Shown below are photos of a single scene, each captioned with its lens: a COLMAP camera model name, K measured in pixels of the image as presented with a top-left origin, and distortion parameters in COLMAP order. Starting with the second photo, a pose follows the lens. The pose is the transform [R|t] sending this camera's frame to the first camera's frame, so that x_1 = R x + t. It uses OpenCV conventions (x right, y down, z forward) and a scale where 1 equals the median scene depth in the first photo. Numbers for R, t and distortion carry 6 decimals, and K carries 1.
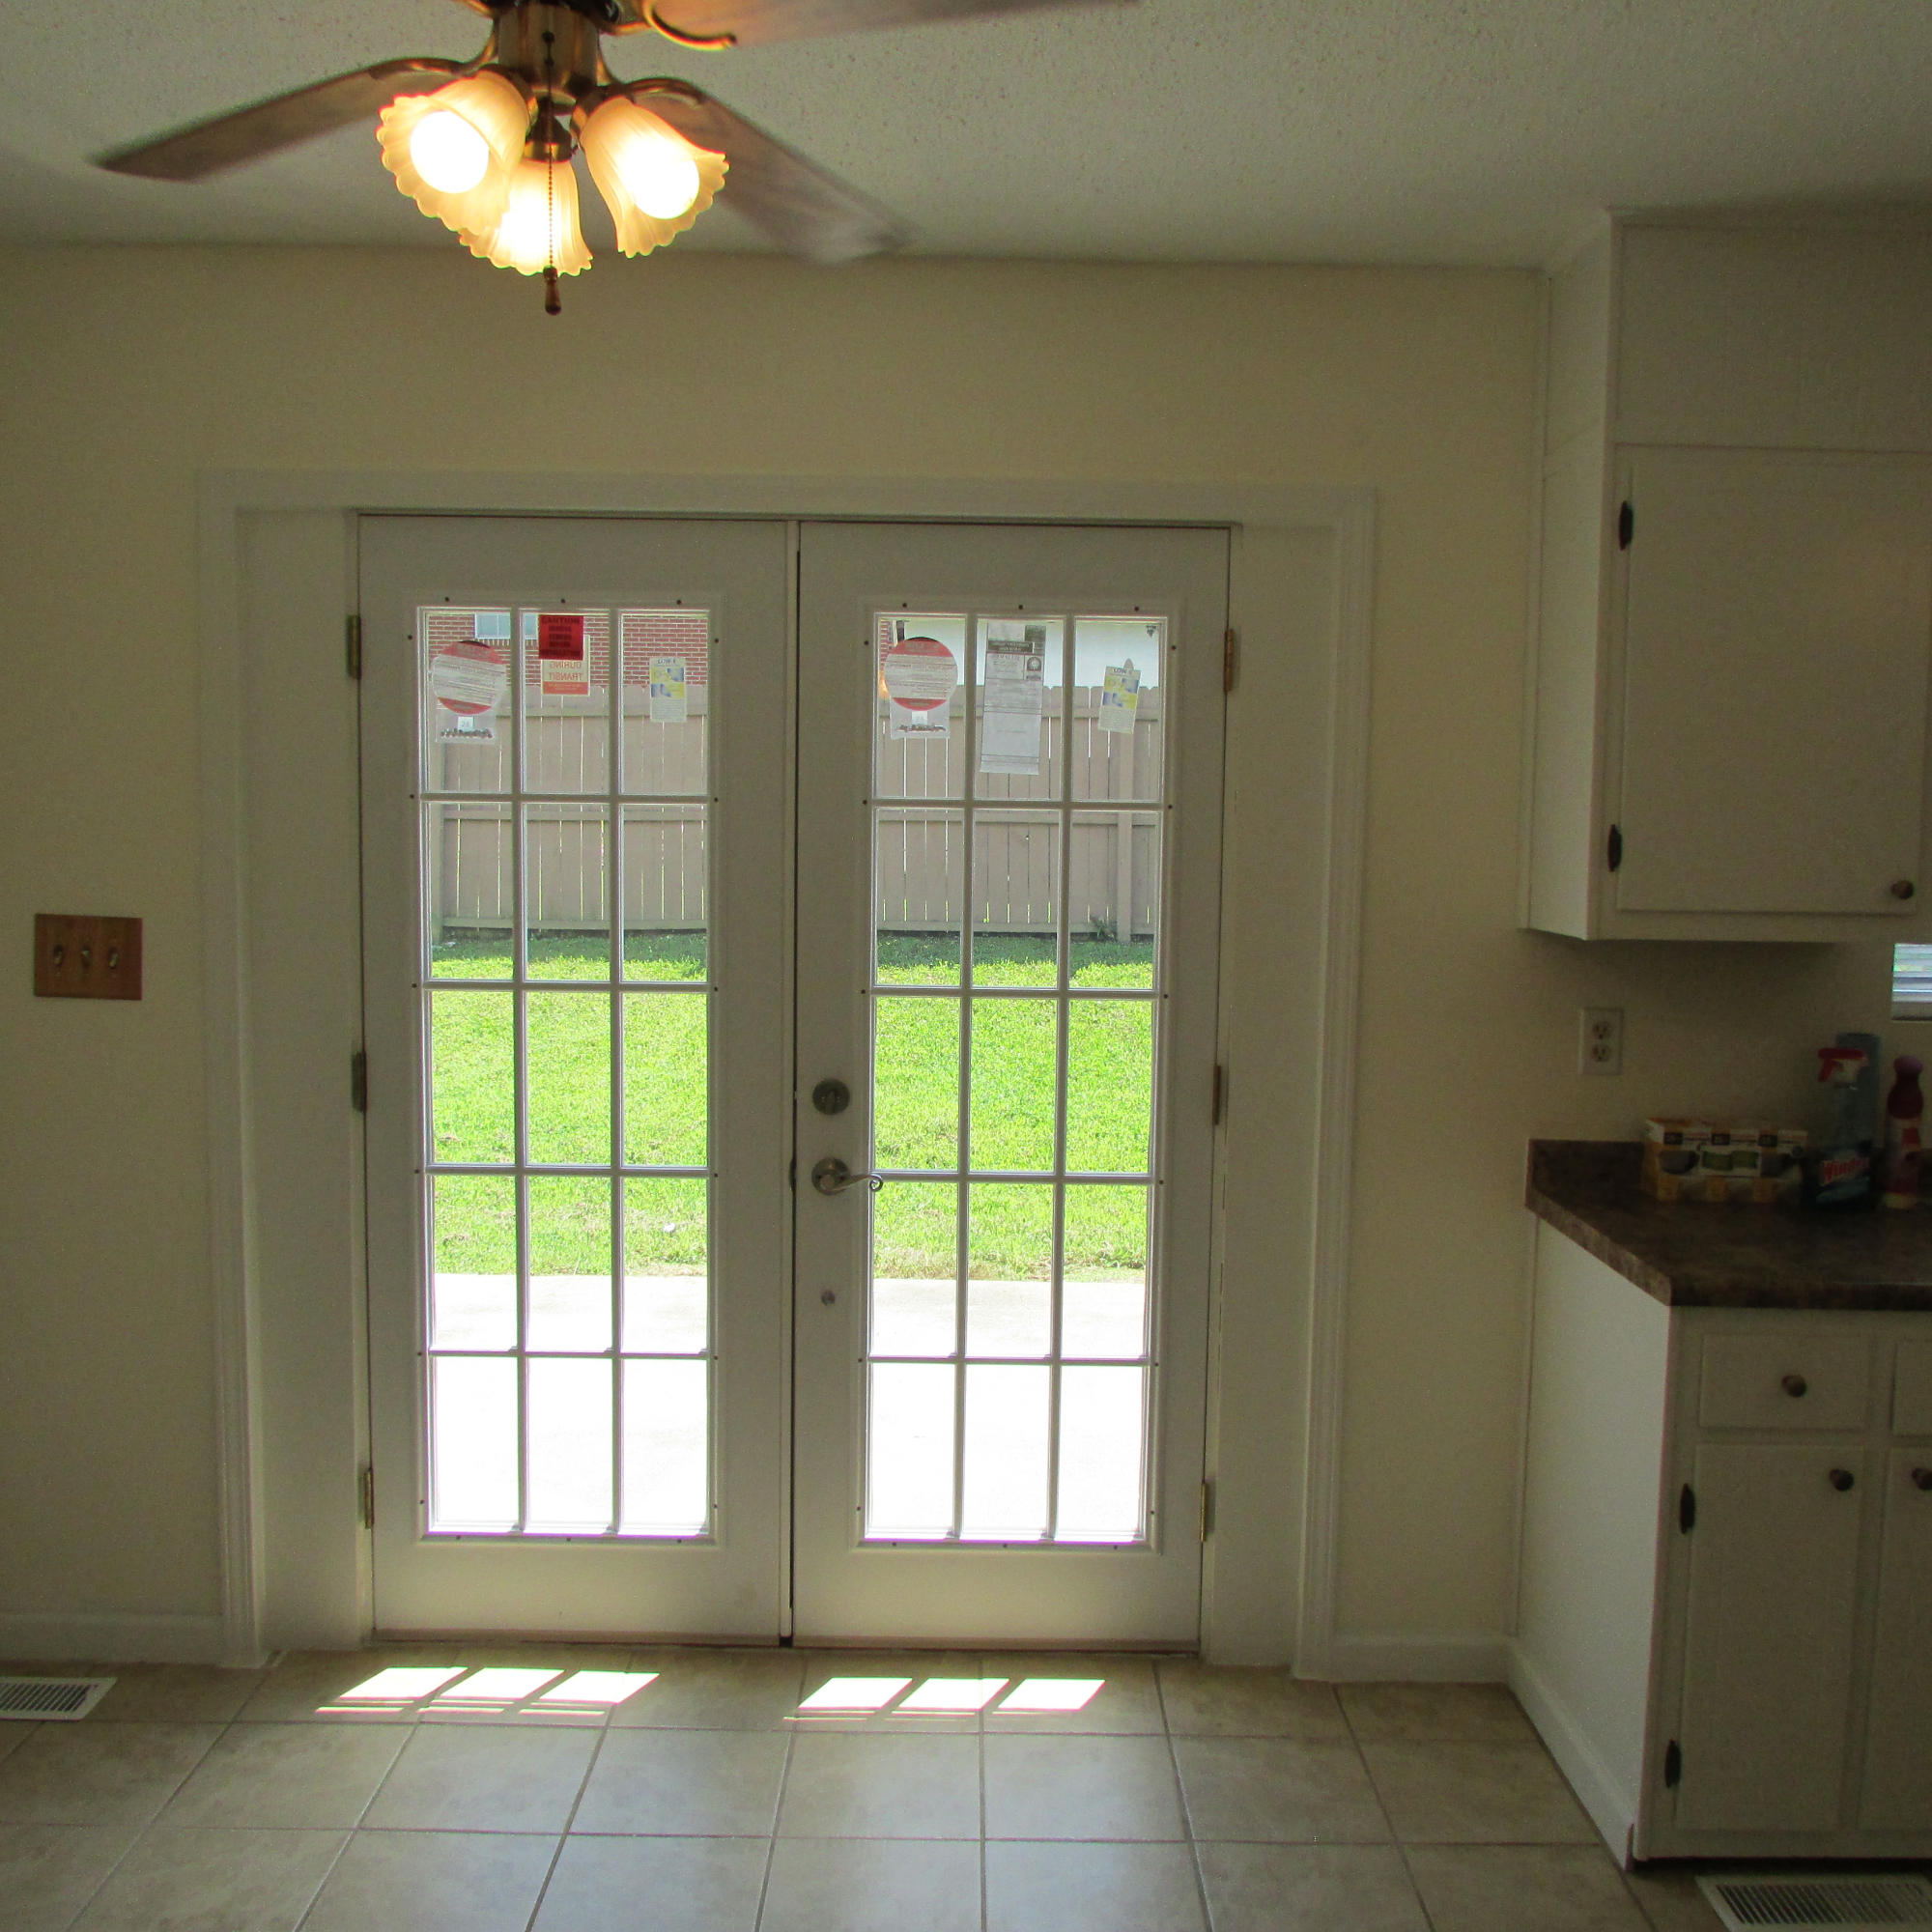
lens RADIAL K [[1839.9, 0, 939.8], [0, 1839.9, 957.3], [0, 0, 1]] dist [-0.031234, 0.017528]
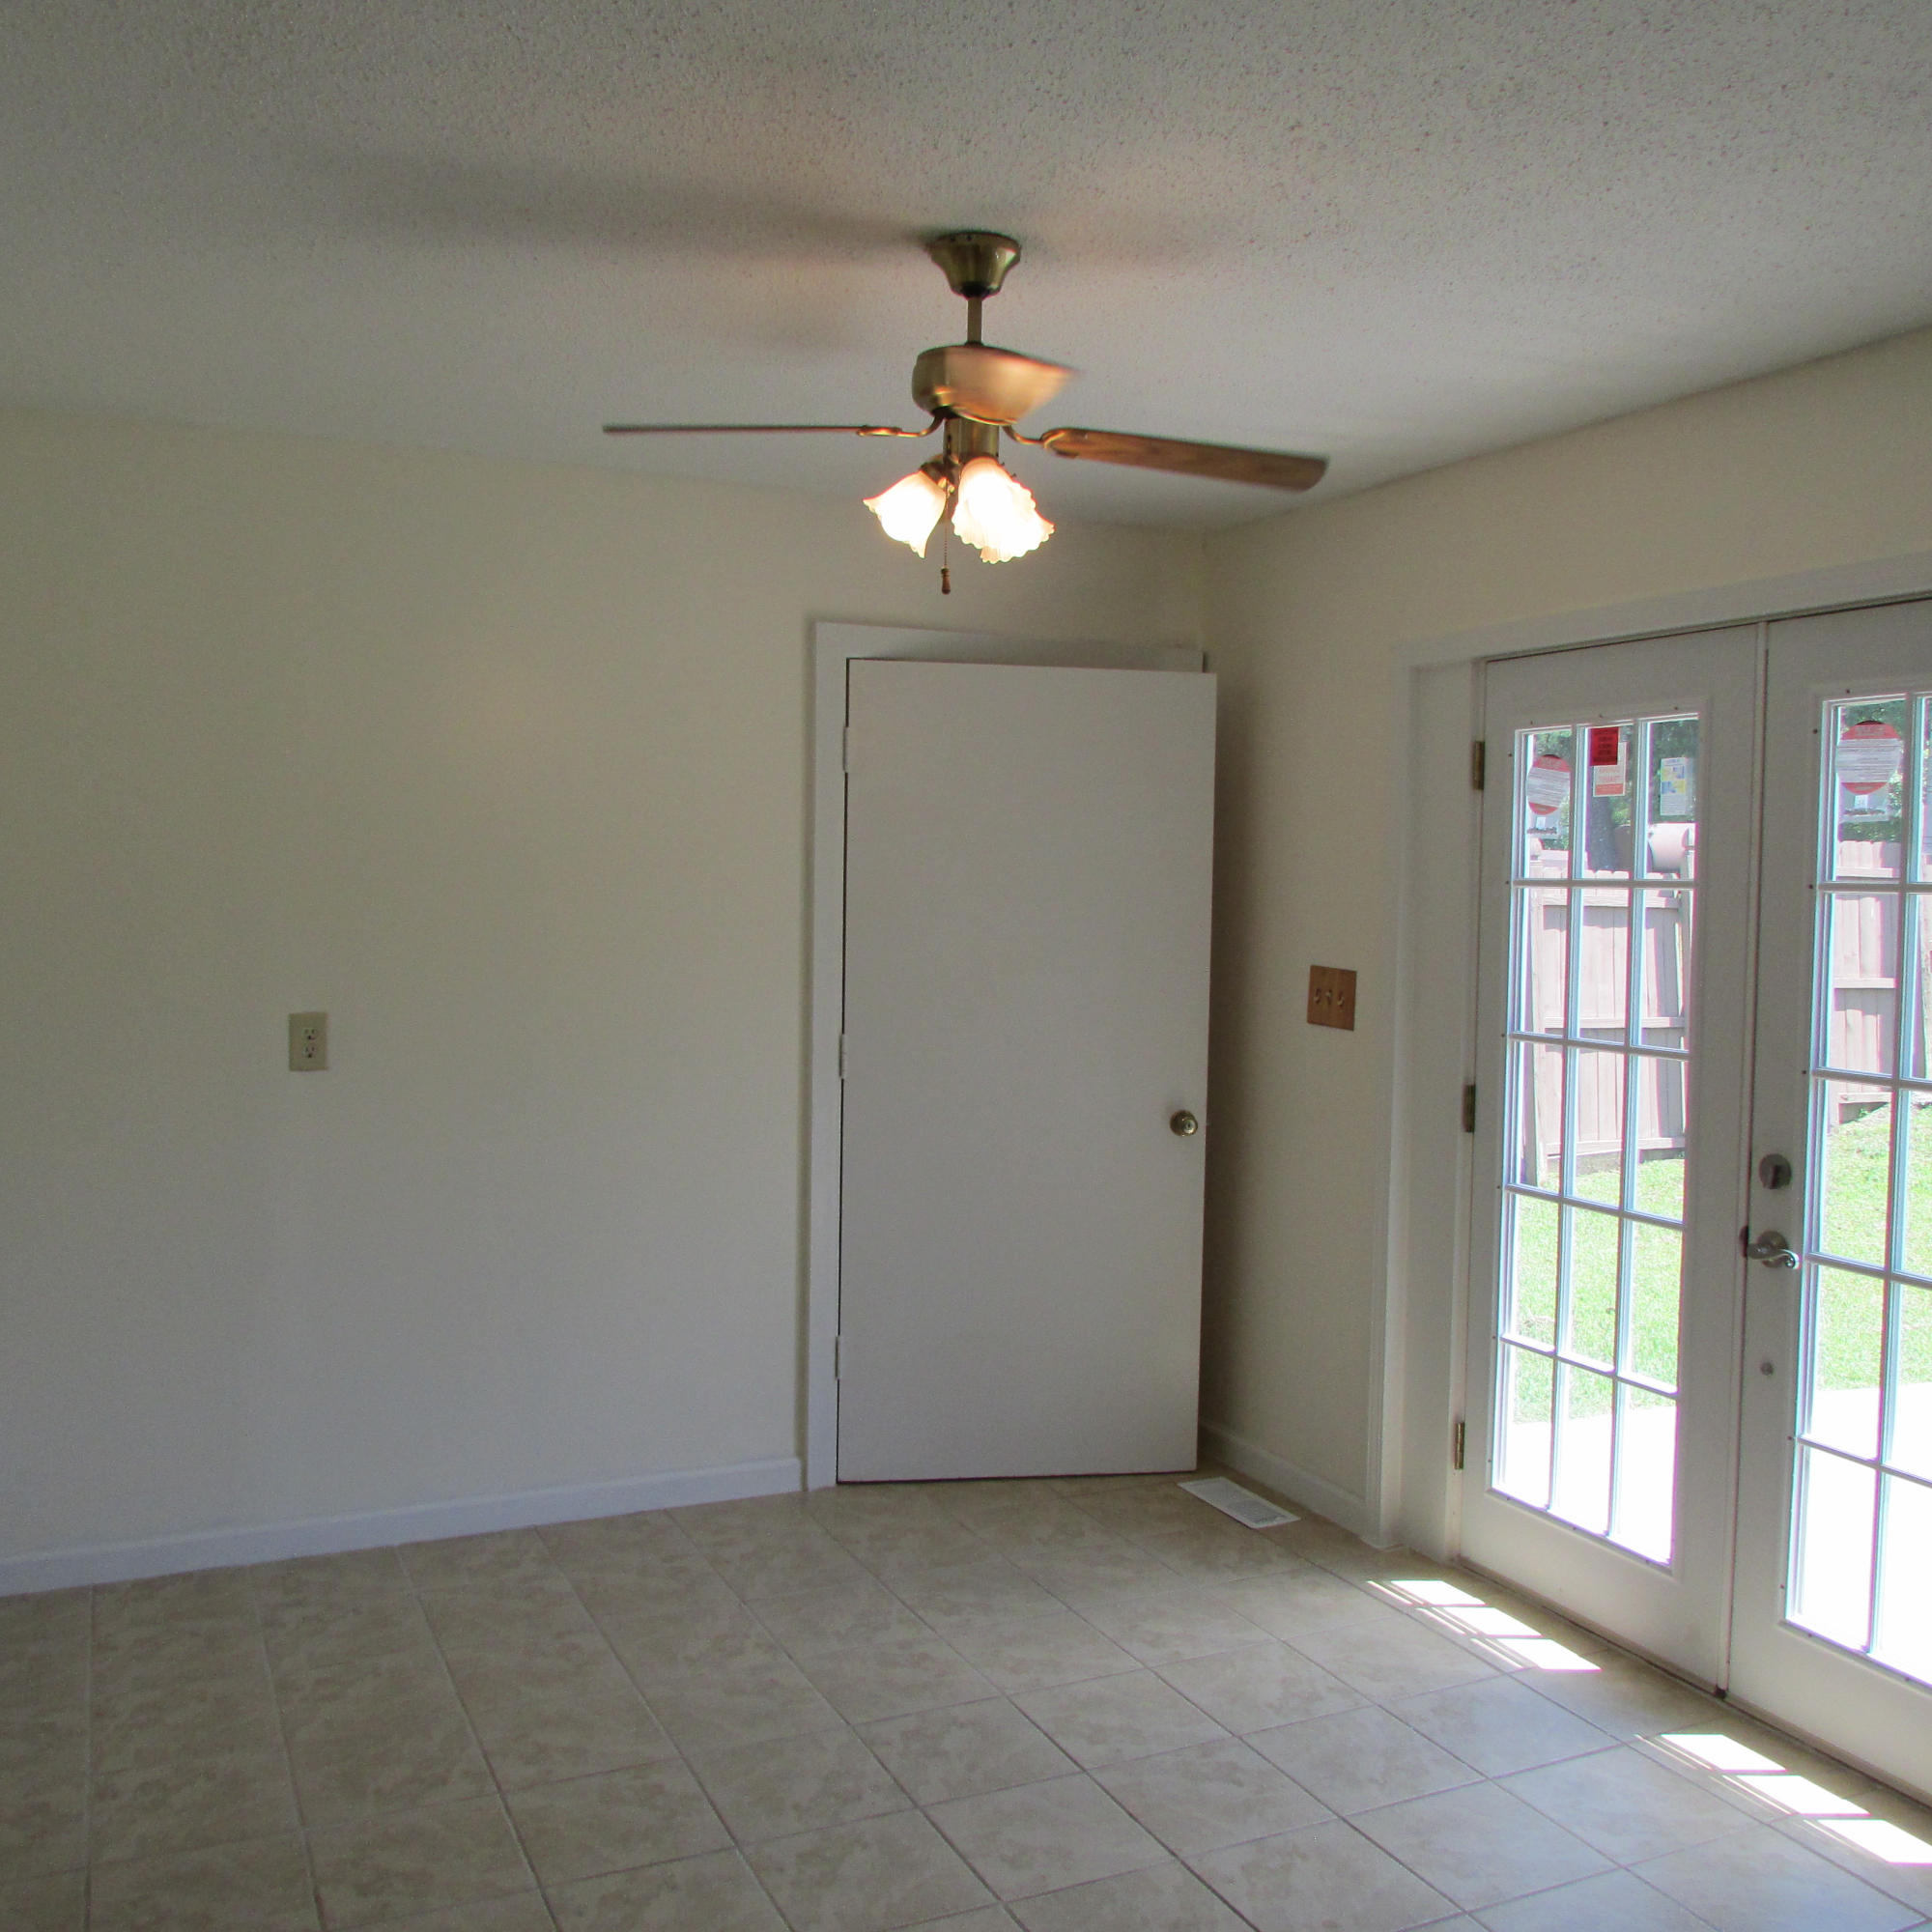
lens RADIAL K [[1832.2, 0, 966.0], [0, 1832.2, 966.0], [0, 0, 1]] dist [-0.019928, 0.002486]
pose [[0.418872, 0.036400, -0.907316, 0.682521], [-0.086193, 0.996278, 0.000177, -0.000197], [0.903945, 0.078131, 0.420450, 0.154489]]
